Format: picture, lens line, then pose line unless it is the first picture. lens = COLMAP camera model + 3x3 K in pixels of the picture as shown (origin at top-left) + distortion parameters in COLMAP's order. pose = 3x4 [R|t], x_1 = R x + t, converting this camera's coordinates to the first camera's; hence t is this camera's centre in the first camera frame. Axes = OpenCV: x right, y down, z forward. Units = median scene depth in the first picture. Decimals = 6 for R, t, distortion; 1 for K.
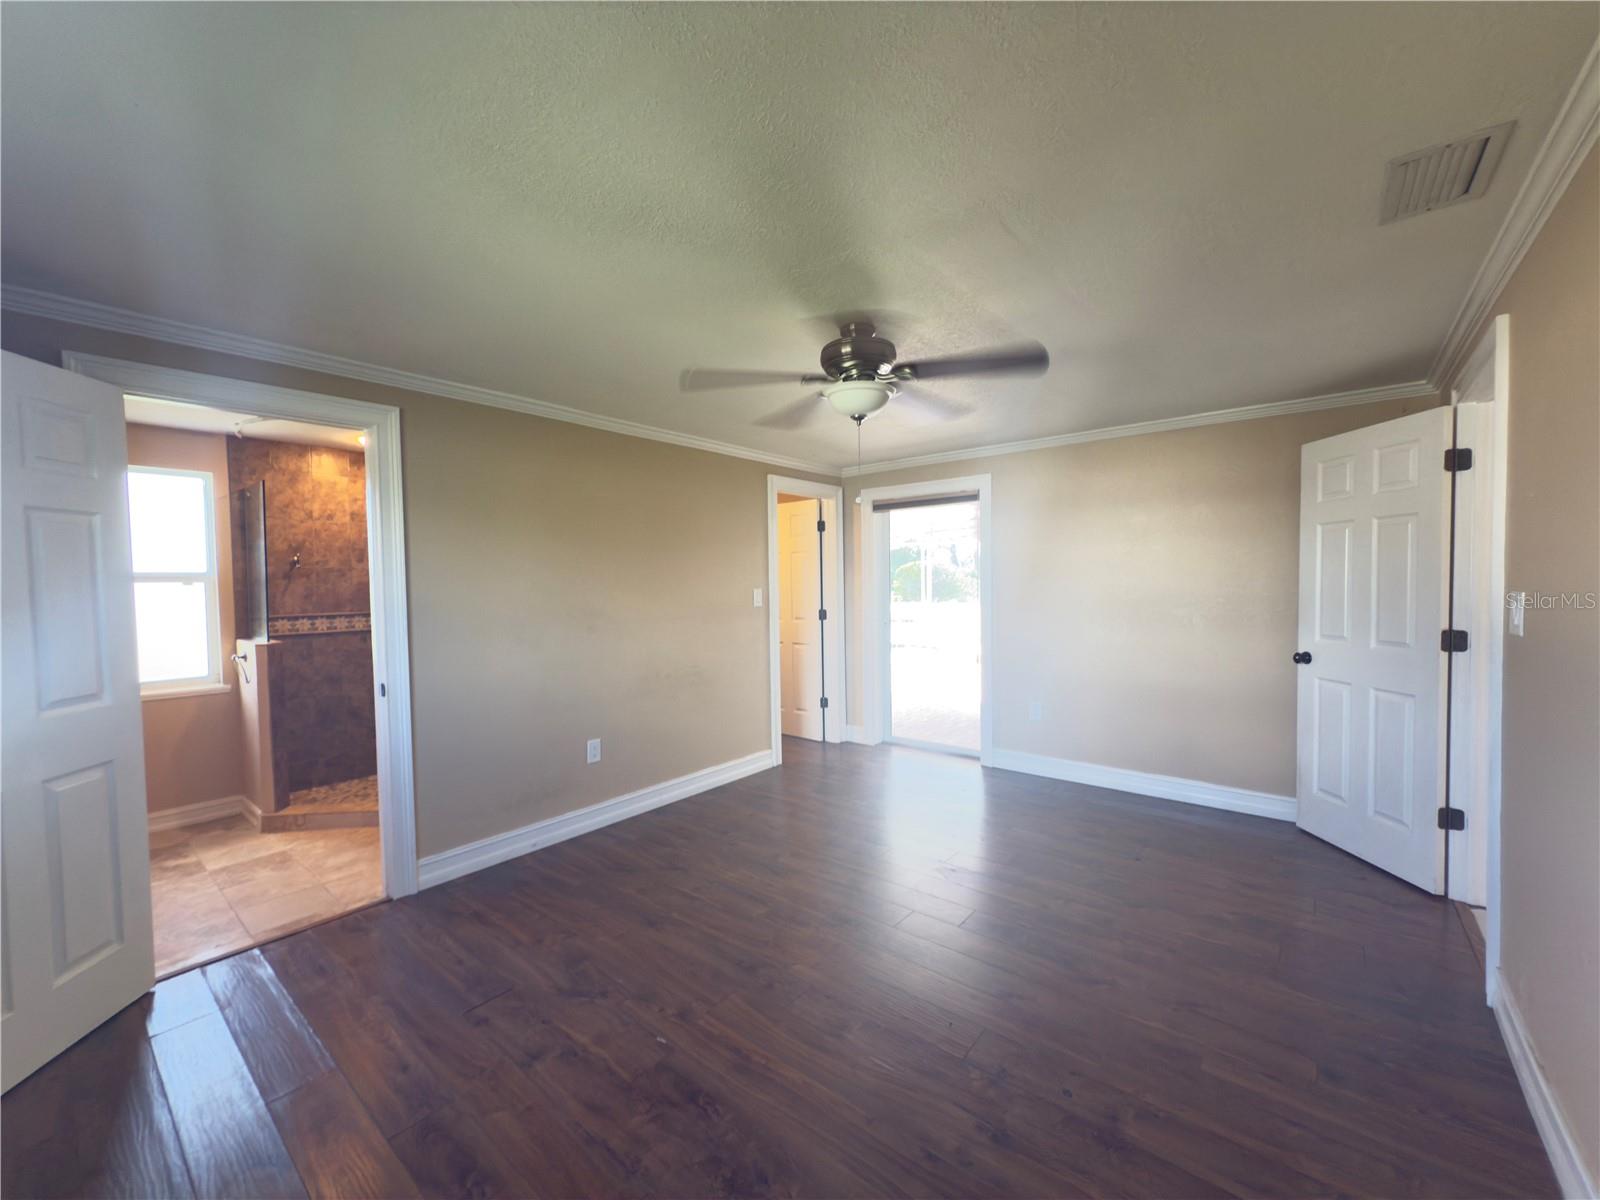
lens RADIAL K [[637.9, 0, 799.3], [0, 637.9, 600.1], [0, 0, 1]] dist [0.000828, 0.000249]
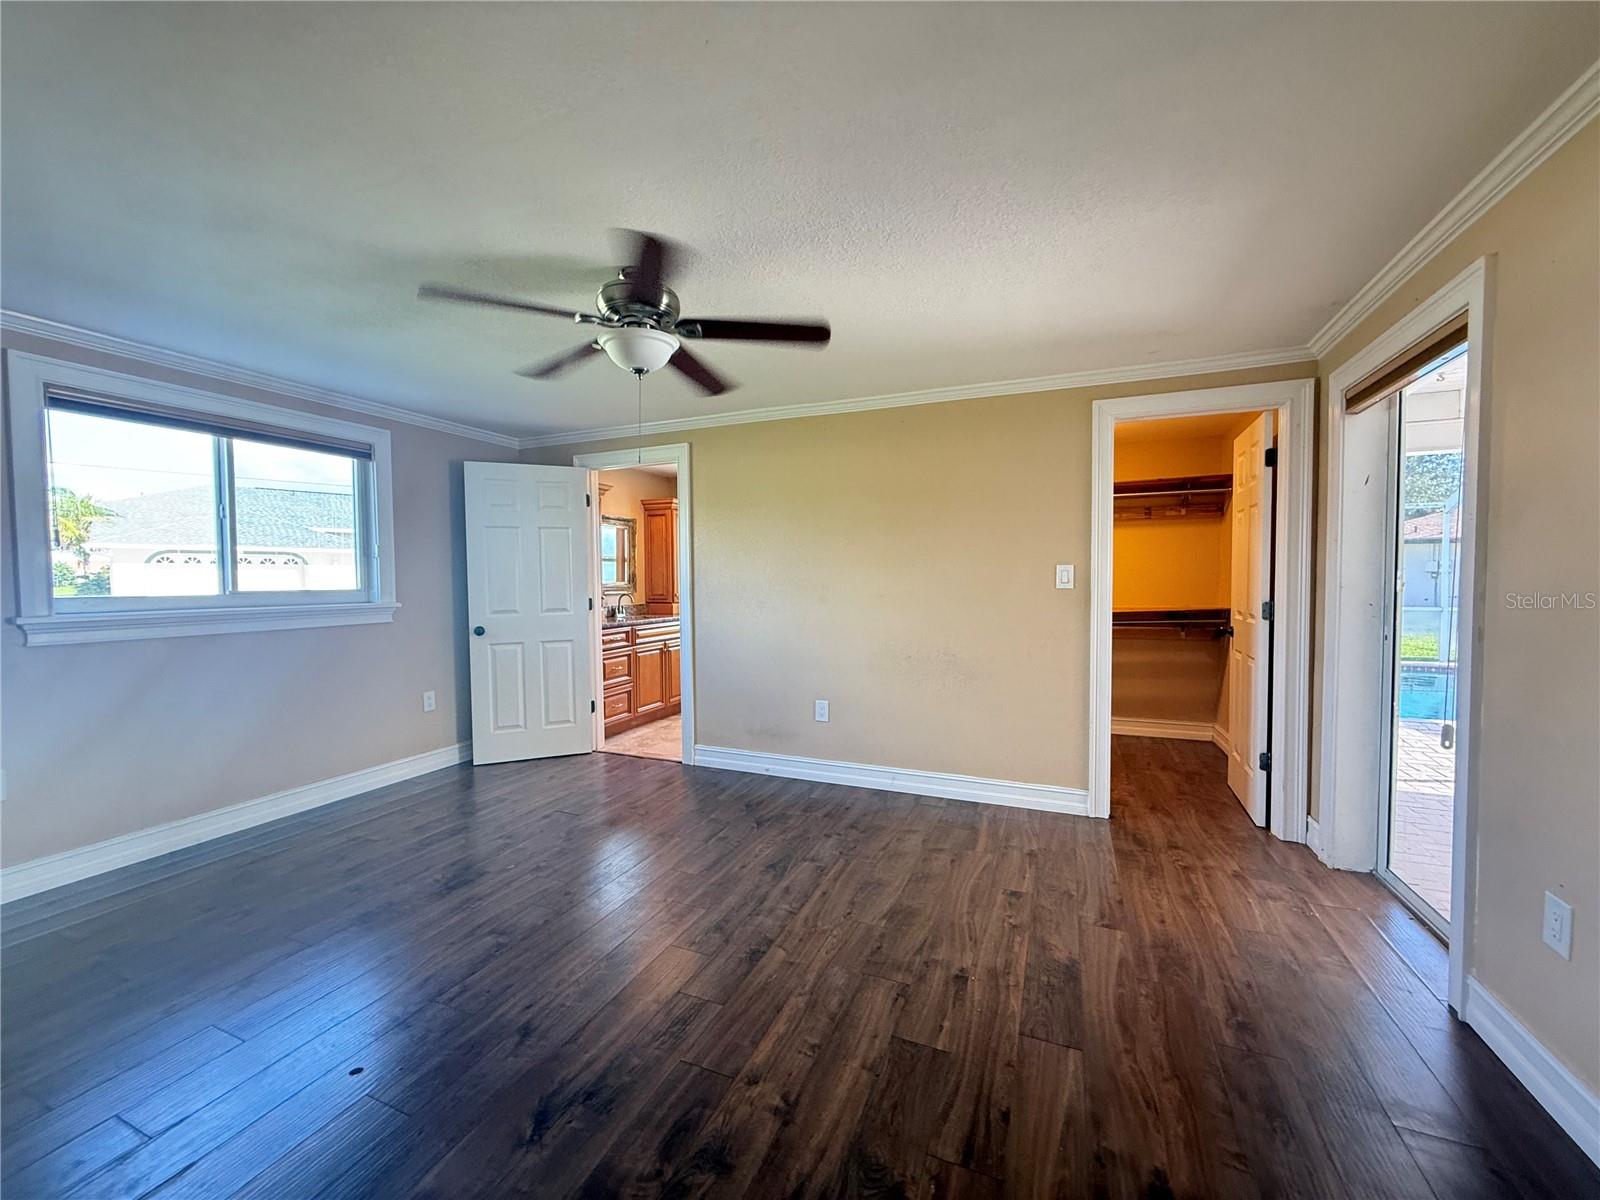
lens RADIAL K [[637.9, 0, 799.3], [0, 637.9, 600.1], [0, 0, 1]] dist [0.000828, 0.000249]
pose [[0.282327, 0.048799, -0.958076, 1.041726], [-0.025702, 0.998732, 0.043296, -0.002556], [0.958974, 0.012401, 0.283223, 0.940883]]
